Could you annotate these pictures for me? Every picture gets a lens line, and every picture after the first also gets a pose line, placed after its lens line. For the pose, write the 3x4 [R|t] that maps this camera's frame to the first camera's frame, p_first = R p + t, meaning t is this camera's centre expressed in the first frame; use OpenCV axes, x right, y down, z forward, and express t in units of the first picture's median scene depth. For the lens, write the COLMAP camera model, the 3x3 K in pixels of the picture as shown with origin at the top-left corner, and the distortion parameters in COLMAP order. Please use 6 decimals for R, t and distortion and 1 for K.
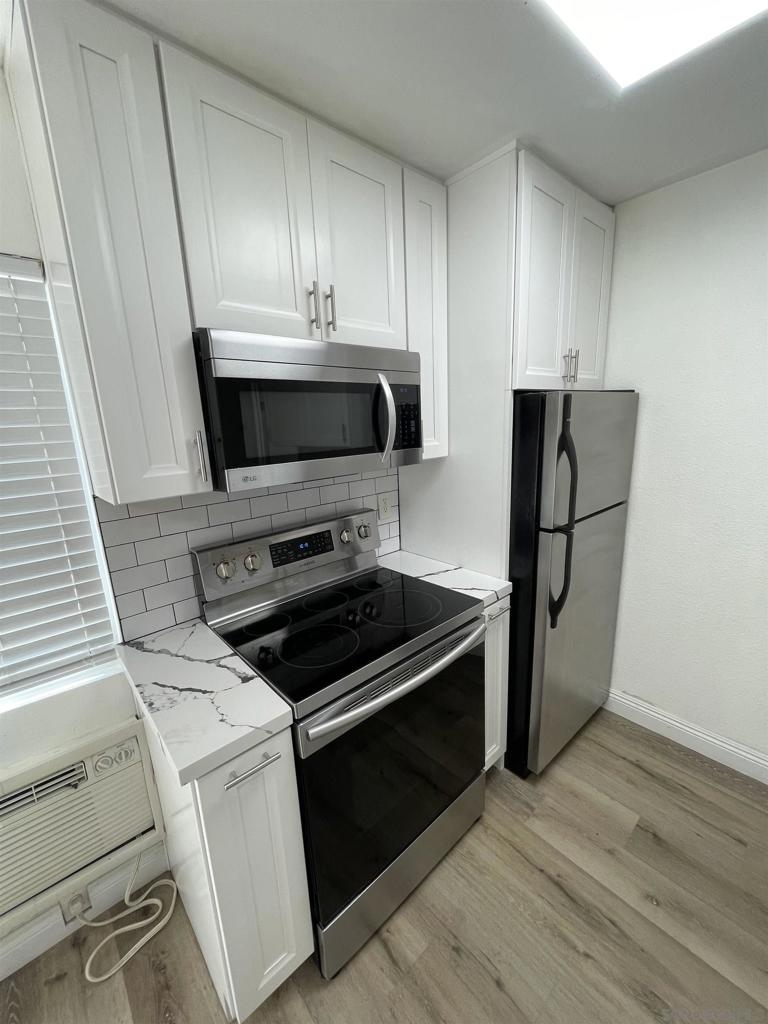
lens RADIAL K [[413.1, 0, 384.0], [0, 413.1, 512.0], [0, 0, 1]] dist [-0.002739, -0.001031]
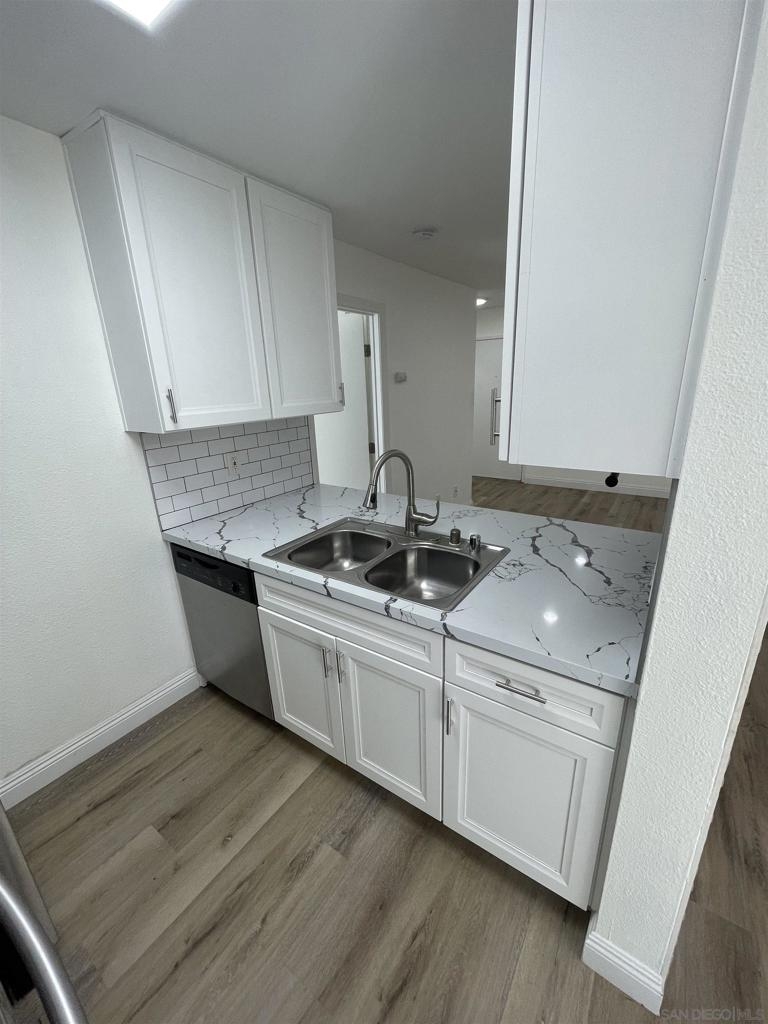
lens RADIAL K [[413.1, 0, 384.0], [0, 413.1, 512.0], [0, 0, 1]] dist [-0.002739, -0.001031]
pose [[-0.231084, -0.247727, 0.940868, -0.241718], [0.262325, 0.915364, 0.305441, -0.079197], [-0.936902, 0.317395, -0.146541, 0.447369]]
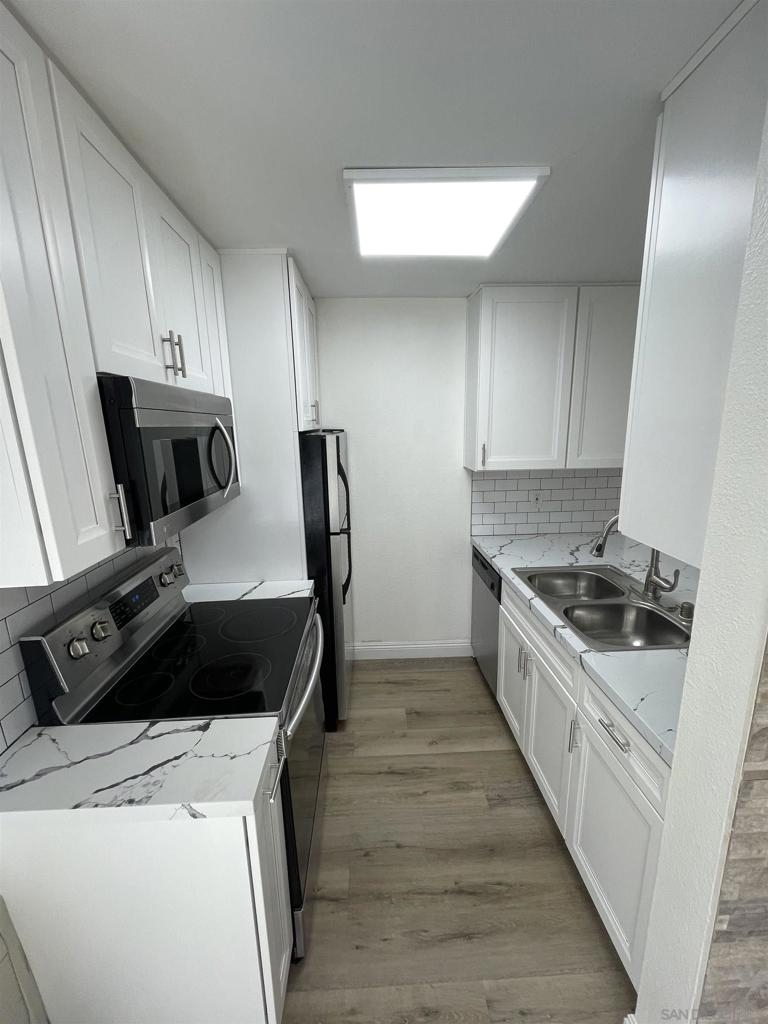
lens RADIAL K [[413.1, 0, 384.0], [0, 413.1, 512.0], [0, 0, 1]] dist [-0.002739, -0.001031]
pose [[0.637252, -0.134970, 0.758744, -0.542934], [0.167392, 0.985280, 0.034679, -0.048509], [-0.752256, 0.104909, 0.650465, -0.016702]]
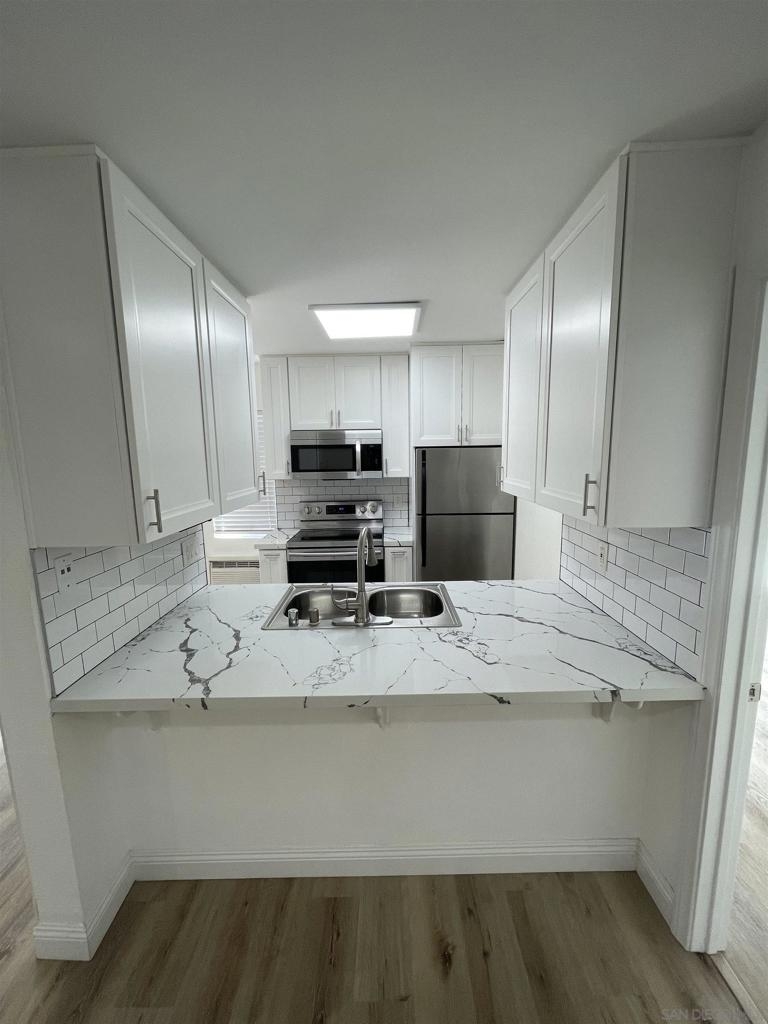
lens RADIAL K [[413.1, 0, 384.0], [0, 413.1, 512.0], [0, 0, 1]] dist [-0.002739, -0.001031]
pose [[0.743816, 0.127431, -0.656124, 1.654401], [-0.163147, 0.986579, 0.006659, 0.046820], [0.648167, 0.102092, 0.754624, -0.675818]]
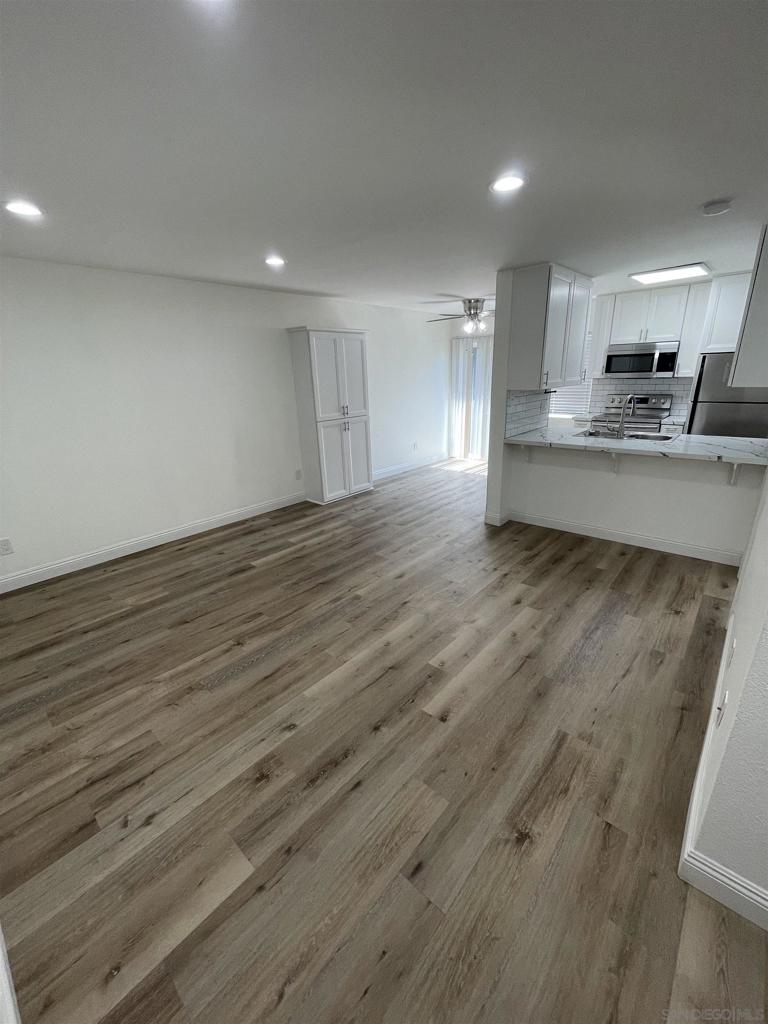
lens RADIAL K [[413.1, 0, 384.0], [0, 413.1, 512.0], [0, 0, 1]] dist [-0.002739, -0.001031]
pose [[0.116822, 0.354566, -0.927704, 3.298596], [-0.193987, 0.924255, 0.328820, 0.238954], [0.974023, 0.141550, 0.176755, -1.648797]]
